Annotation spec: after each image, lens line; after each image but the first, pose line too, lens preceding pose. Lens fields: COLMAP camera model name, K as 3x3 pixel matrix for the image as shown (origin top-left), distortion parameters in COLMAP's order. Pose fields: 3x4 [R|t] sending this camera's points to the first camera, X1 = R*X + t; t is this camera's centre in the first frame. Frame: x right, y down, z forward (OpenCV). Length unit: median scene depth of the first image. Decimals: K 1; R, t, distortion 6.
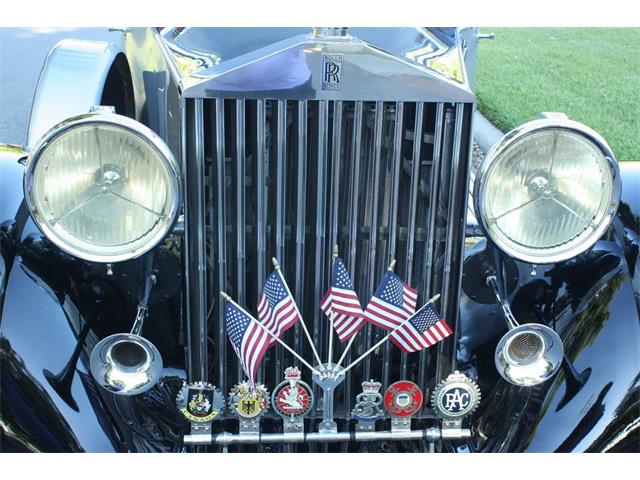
lens RADIAL K [[977.5, 0, 323.6], [0, 977.5, 240.3], [0, 0, 1]] dist [-0.081574, 0.000000]
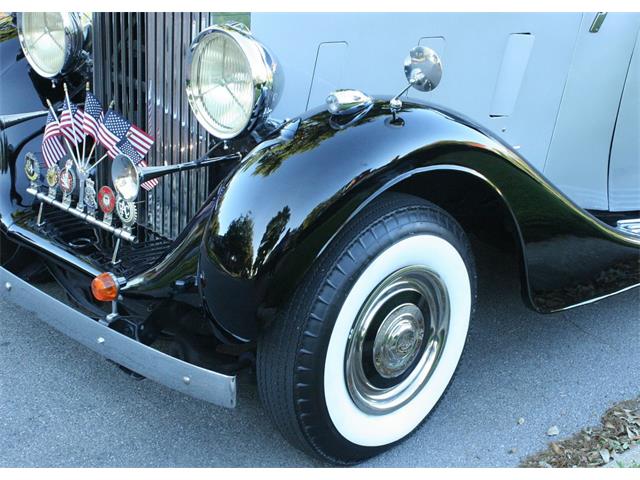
lens RADIAL K [[1164.0, 0, 341.9], [0, 1164.0, 276.3], [0, 0, 1]] dist [-0.036240, 0.000000]
pose [[0.641412, 0.288772, -0.710775, 1.556940], [-0.294433, 0.948169, 0.119520, -0.036692], [0.708449, 0.132614, 0.693191, 0.075021]]
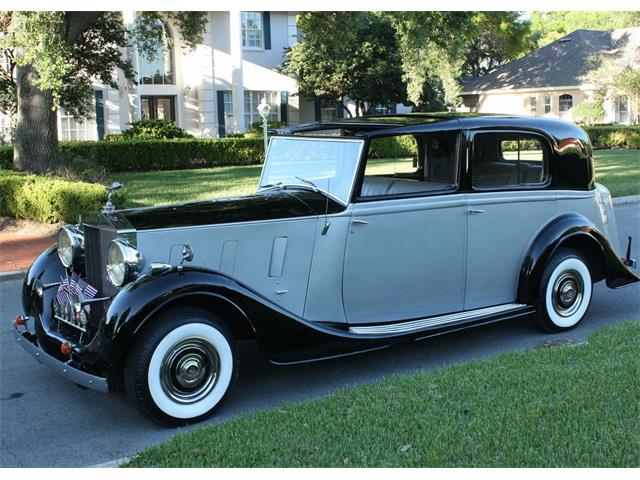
lens RADIAL K [[977.5, 0, 315.6], [0, 977.5, 241.7], [0, 0, 1]] dist [-0.081574, 0.000000]
pose [[0.511735, 0.096772, -0.853676, 3.331397], [-0.257919, 0.965108, -0.045205, -0.141816], [0.819515, 0.243312, 0.518839, -0.124395]]
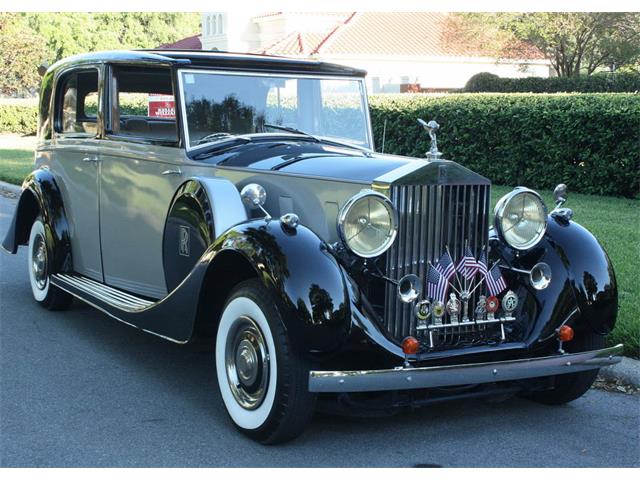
lens RADIAL K [[1164.0, 0, 322.9], [0, 1164.0, 243.2], [0, 0, 1]] dist [-0.036240, 0.000000]
pose [[0.898662, -0.053117, 0.435415, -1.531146], [0.140964, 0.974959, -0.172002, 0.450691], [-0.415375, 0.215949, 0.883645, -1.386689]]
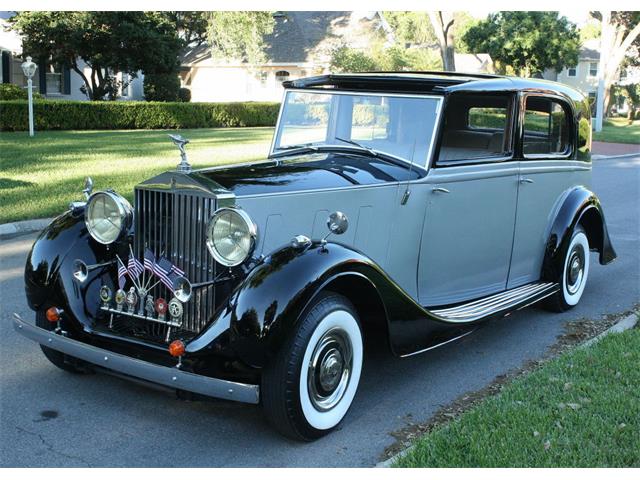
lens RADIAL K [[1013.7, 0, 315.9], [0, 1013.7, 244.6], [0, 0, 1]] dist [-0.079661, 0.000000]
pose [[0.776256, 0.110098, -0.620729, 2.044350], [-0.226996, 0.967401, -0.112284, 0.214068], [0.588132, 0.228064, 0.775943, -0.870677]]
